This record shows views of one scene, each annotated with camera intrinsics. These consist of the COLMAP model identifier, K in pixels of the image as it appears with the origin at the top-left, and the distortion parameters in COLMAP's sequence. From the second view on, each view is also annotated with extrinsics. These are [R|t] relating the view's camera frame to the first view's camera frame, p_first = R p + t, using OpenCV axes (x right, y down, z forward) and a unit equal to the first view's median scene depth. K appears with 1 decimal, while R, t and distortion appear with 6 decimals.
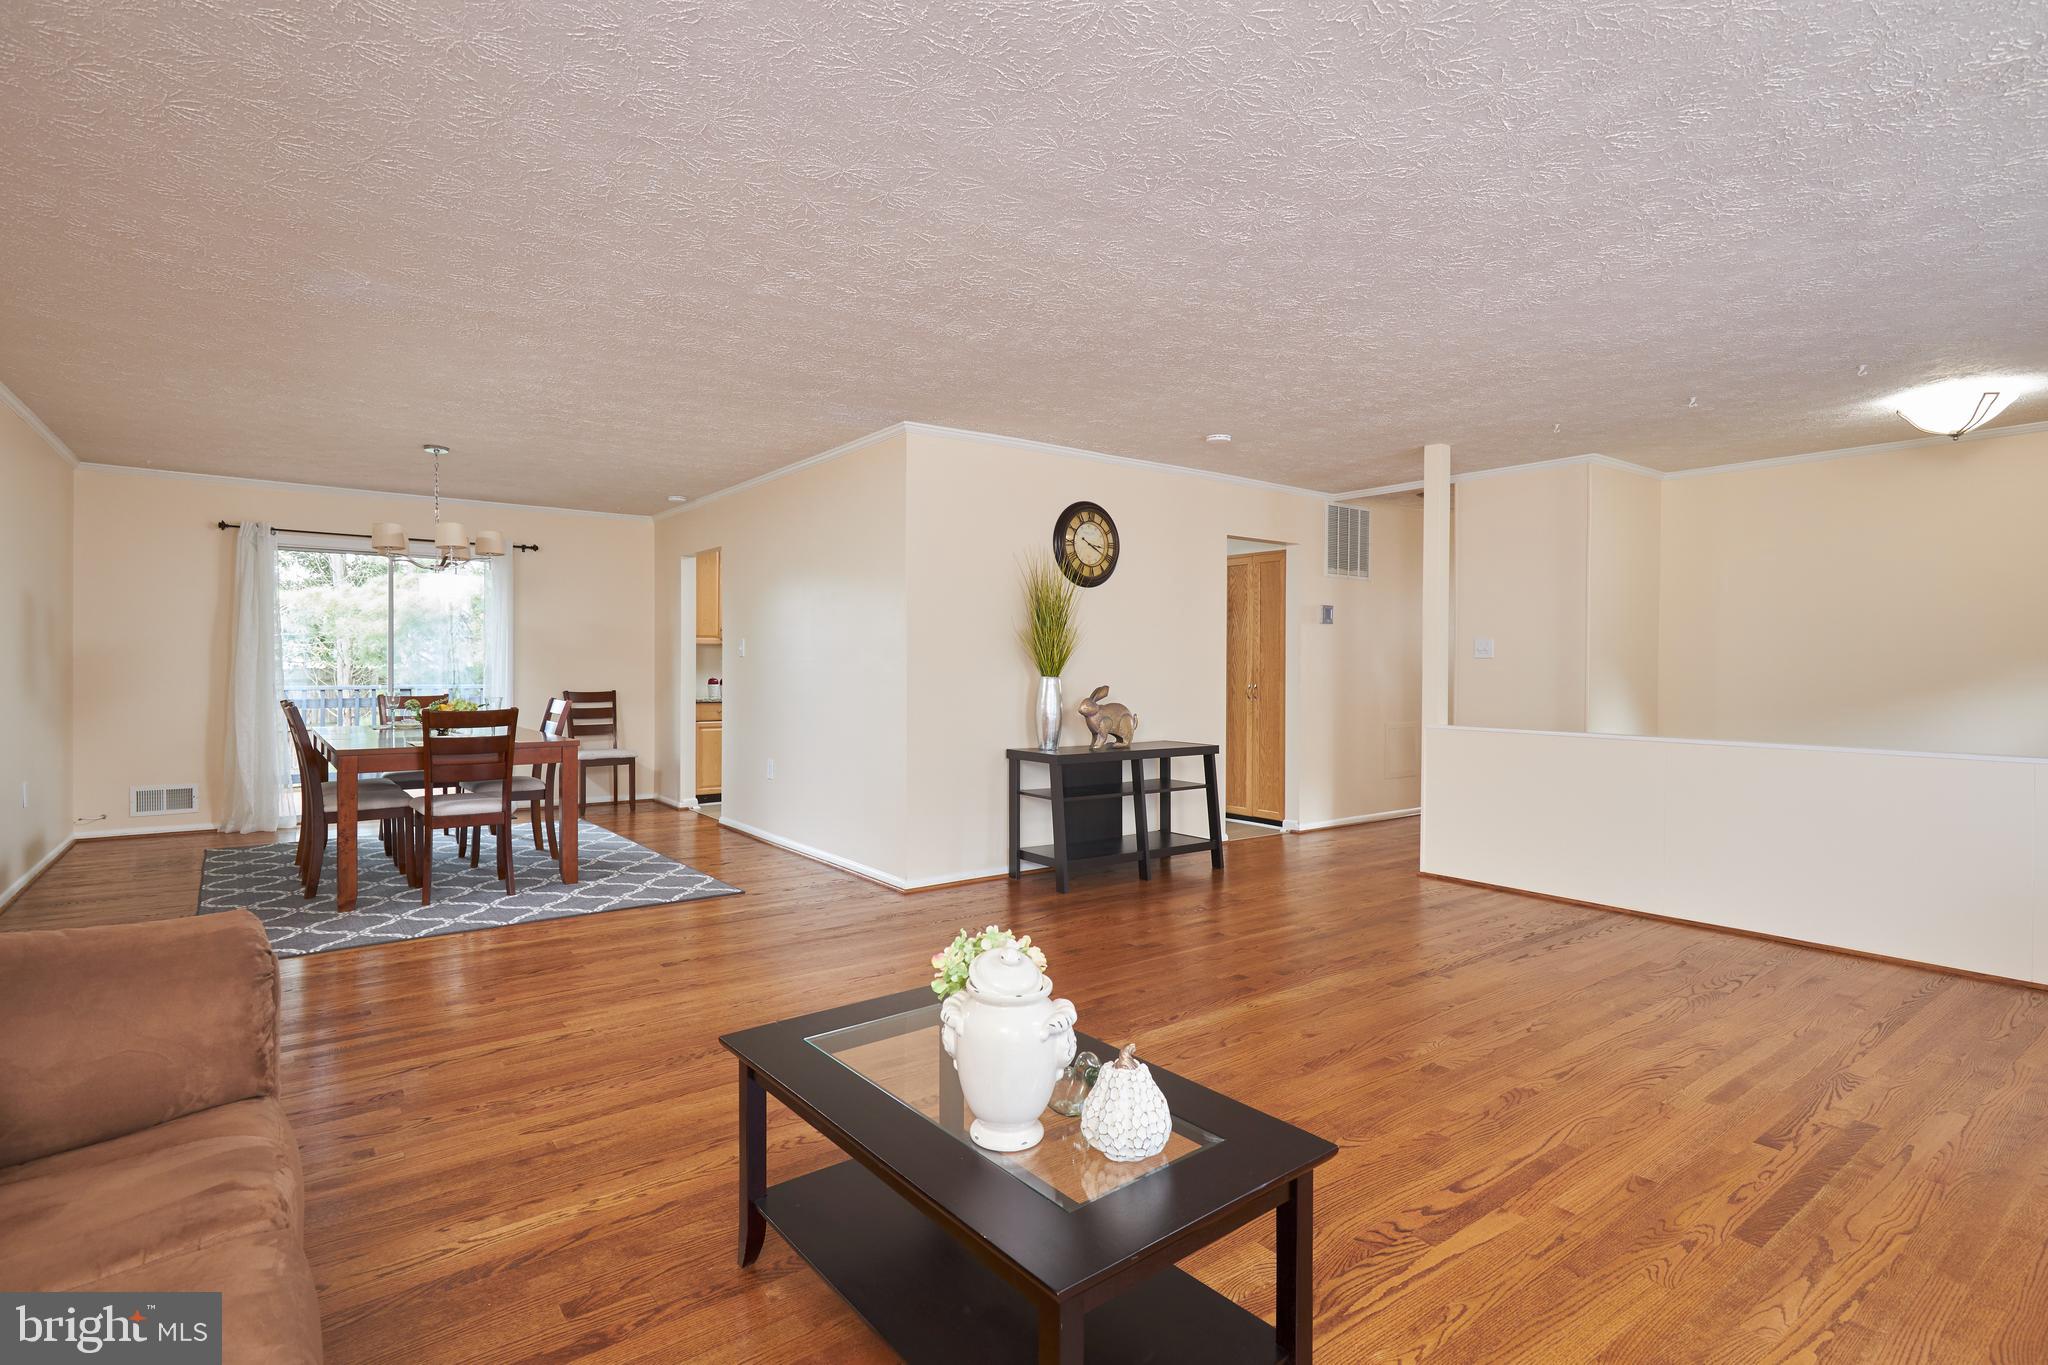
lens RADIAL K [[990.8, 0, 1027.0], [0, 990.8, 676.0], [0, 0, 1]] dist [0.002249, 0.000267]
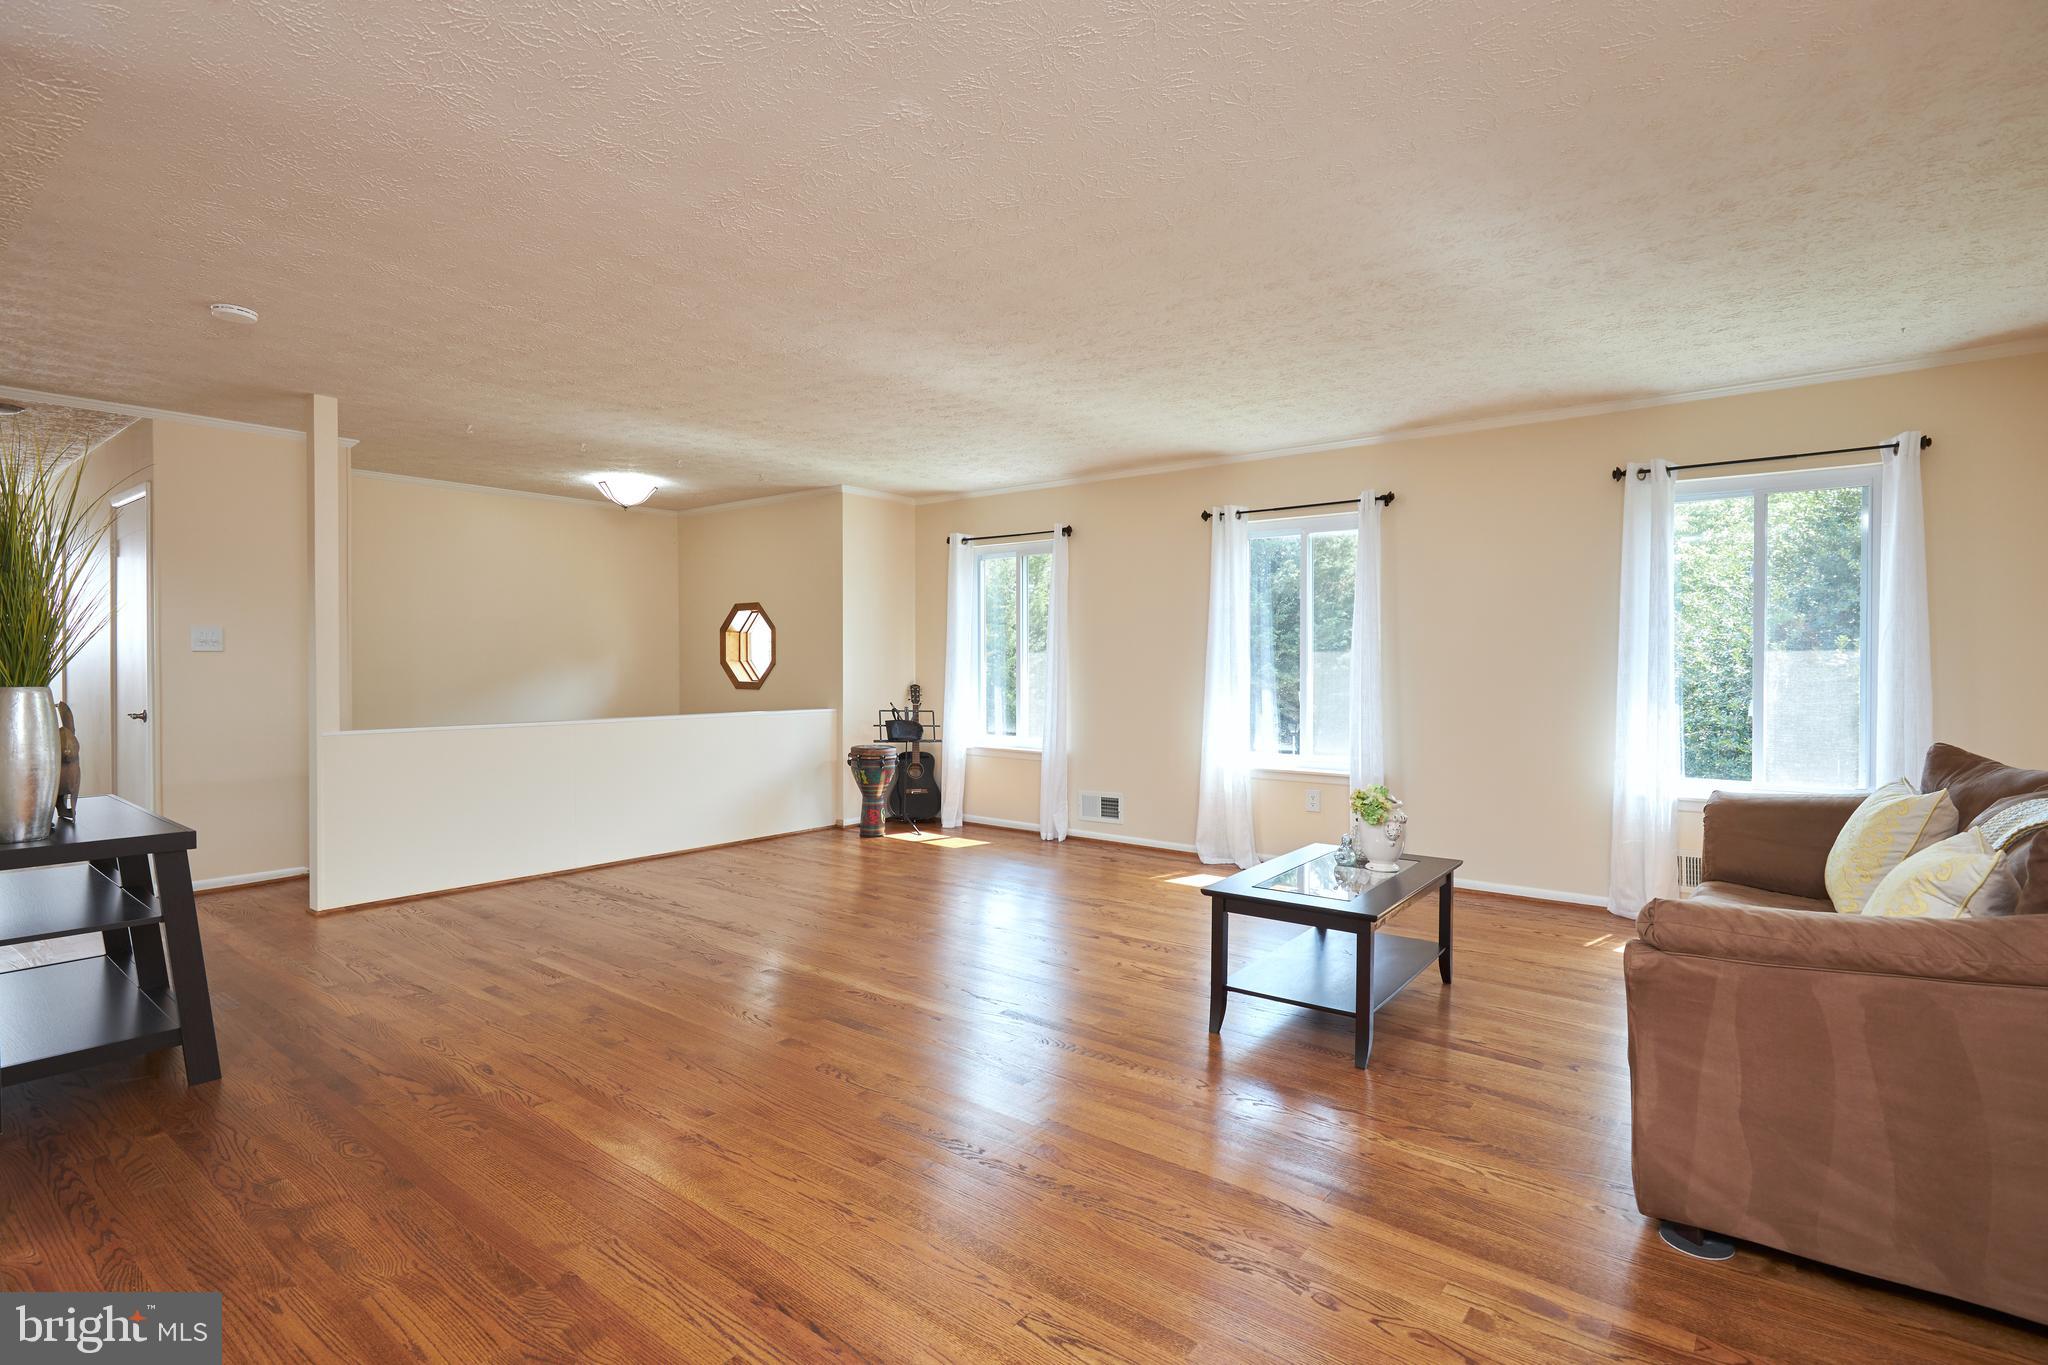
lens RADIAL K [[1004.8, 0, 1024.0], [0, 1004.8, 682.5], [0, 0, 1]] dist [-0.002787, -0.000649]
pose [[-0.248902, -0.022018, 0.968278, -0.617078], [0.010122, 0.999628, 0.025333, -0.008305], [-0.968476, 0.016107, -0.248586, 0.716633]]
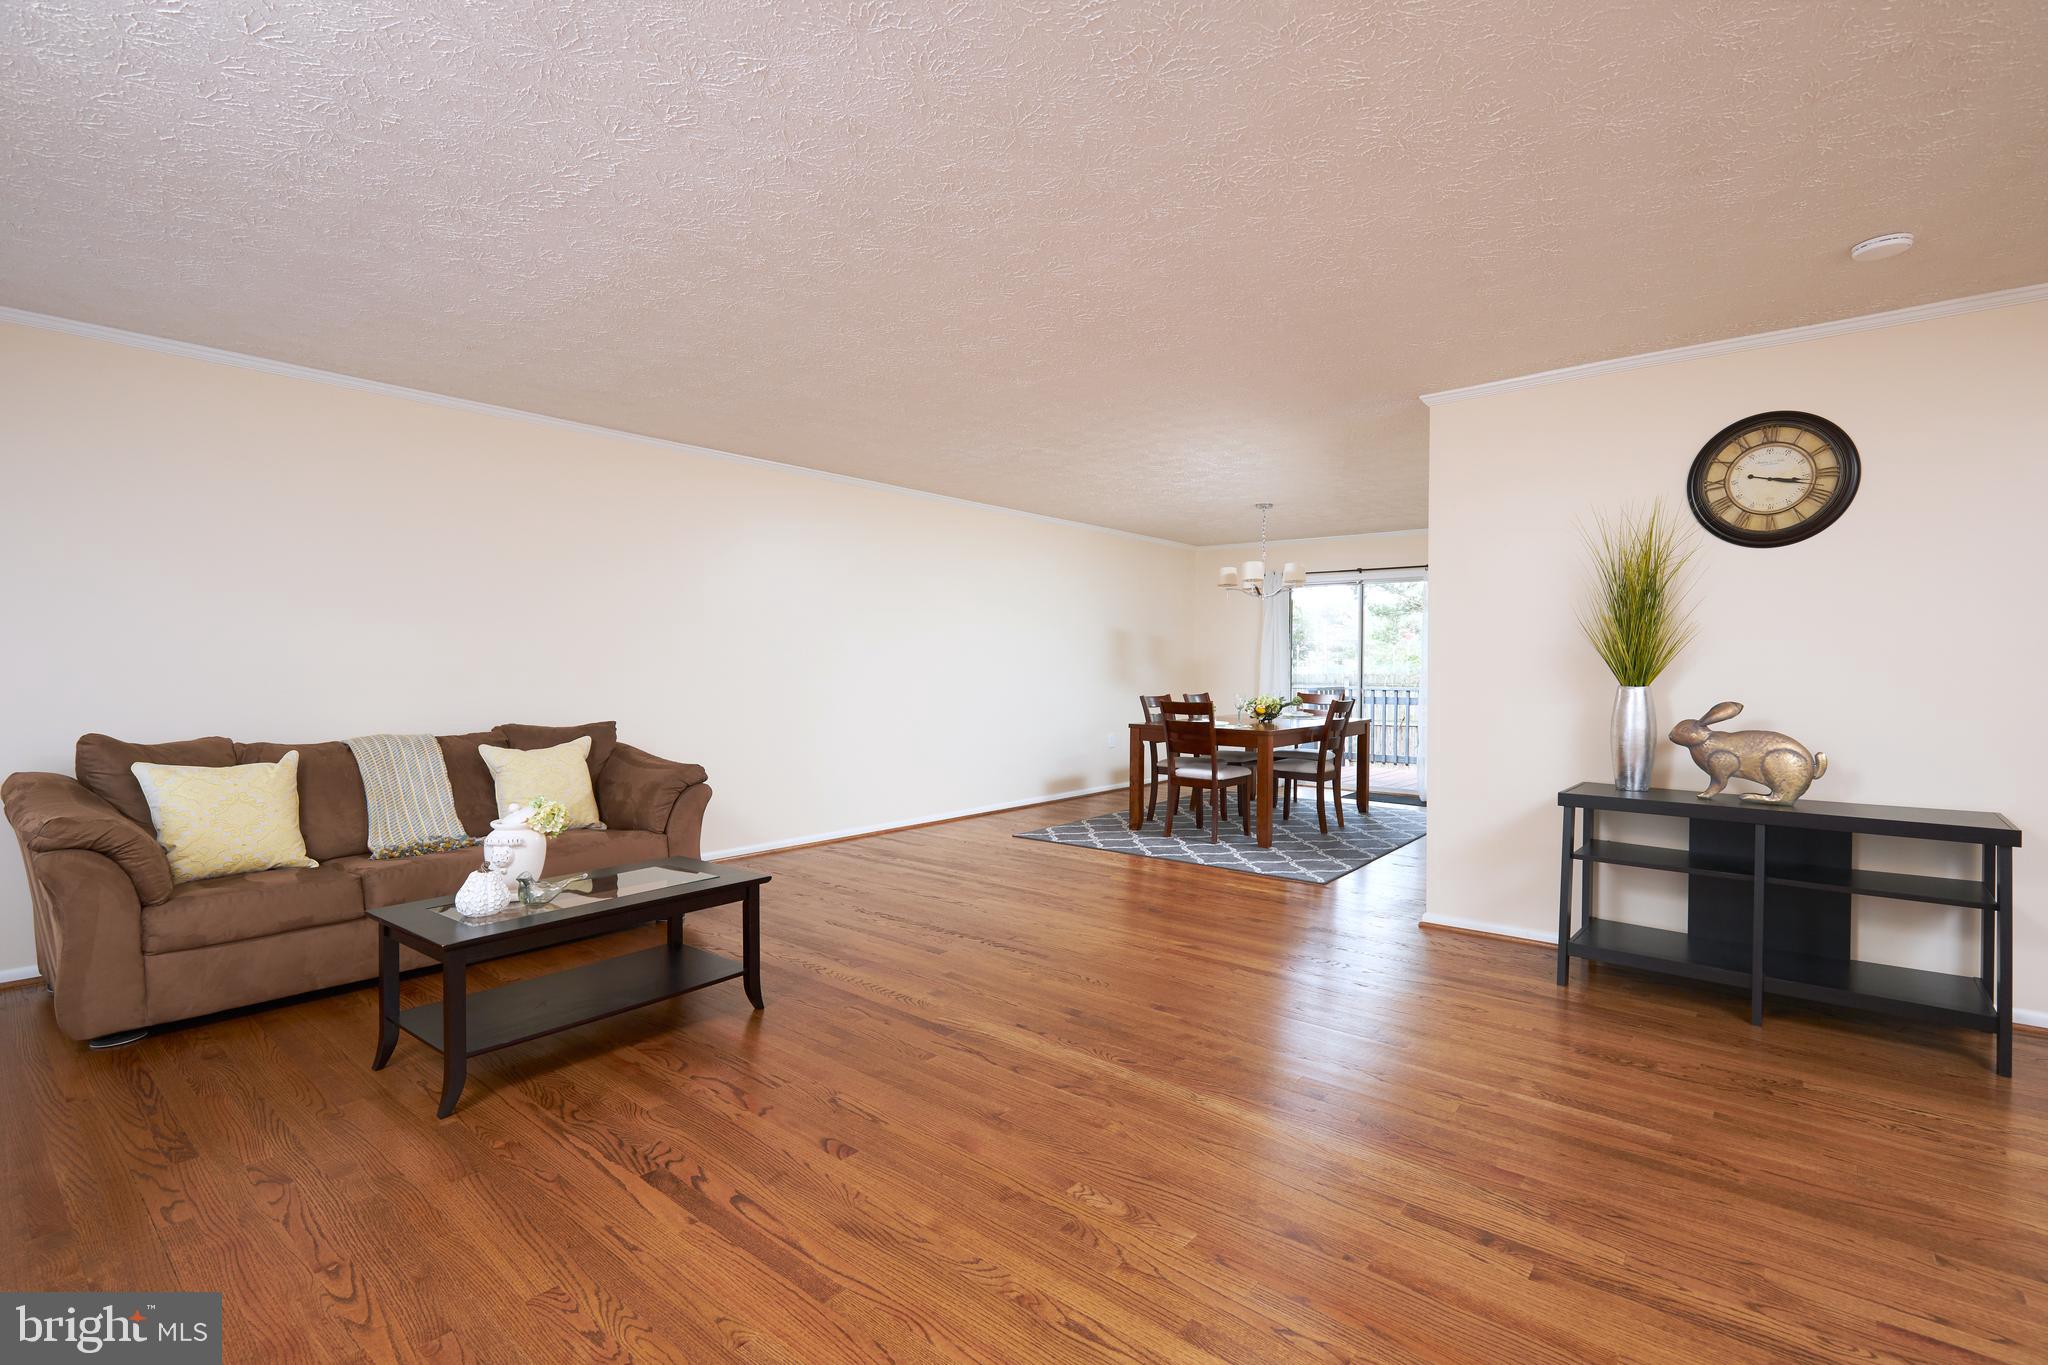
lens RADIAL K [[932.6, 0, 1026.8], [0, 932.6, 675.3], [0, 0, 1]] dist [-0.001238, 0.000275]
pose [[0.235882, 0.006386, -0.971761, 0.617643], [-0.018921, 0.999819, 0.001977, -0.000341], [0.971597, 0.017920, 0.235960, 0.470234]]
